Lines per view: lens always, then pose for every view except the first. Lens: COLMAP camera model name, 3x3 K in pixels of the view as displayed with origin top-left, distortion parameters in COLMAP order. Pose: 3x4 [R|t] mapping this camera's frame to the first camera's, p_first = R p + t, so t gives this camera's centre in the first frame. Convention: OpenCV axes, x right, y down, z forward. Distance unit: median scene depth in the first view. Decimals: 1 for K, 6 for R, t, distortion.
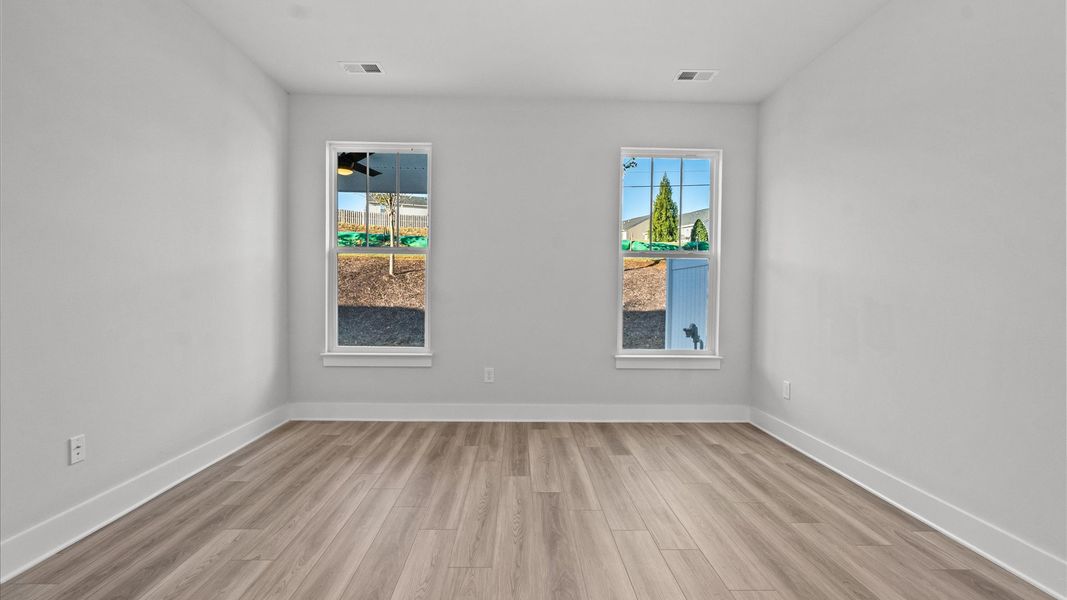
lens RADIAL K [[489.1, 0, 535.2], [0, 489.1, 303.9], [0, 0, 1]] dist [-0.005642, 0.001748]
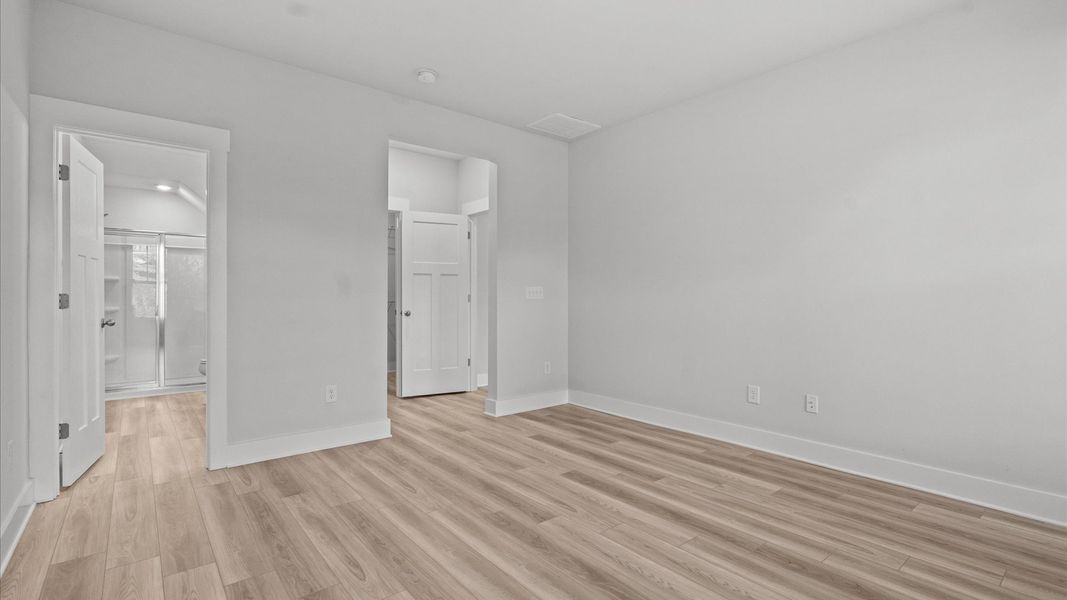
lens RADIAL K [[489.1, 0, 534.8], [0, 489.1, 300.7], [0, 0, 1]] dist [-0.005642, 0.001748]
pose [[-0.795244, -0.009557, -0.606215, 0.641193], [-0.030215, 0.999258, 0.023883, -0.036396], [0.605537, 0.037309, -0.794942, 1.553127]]
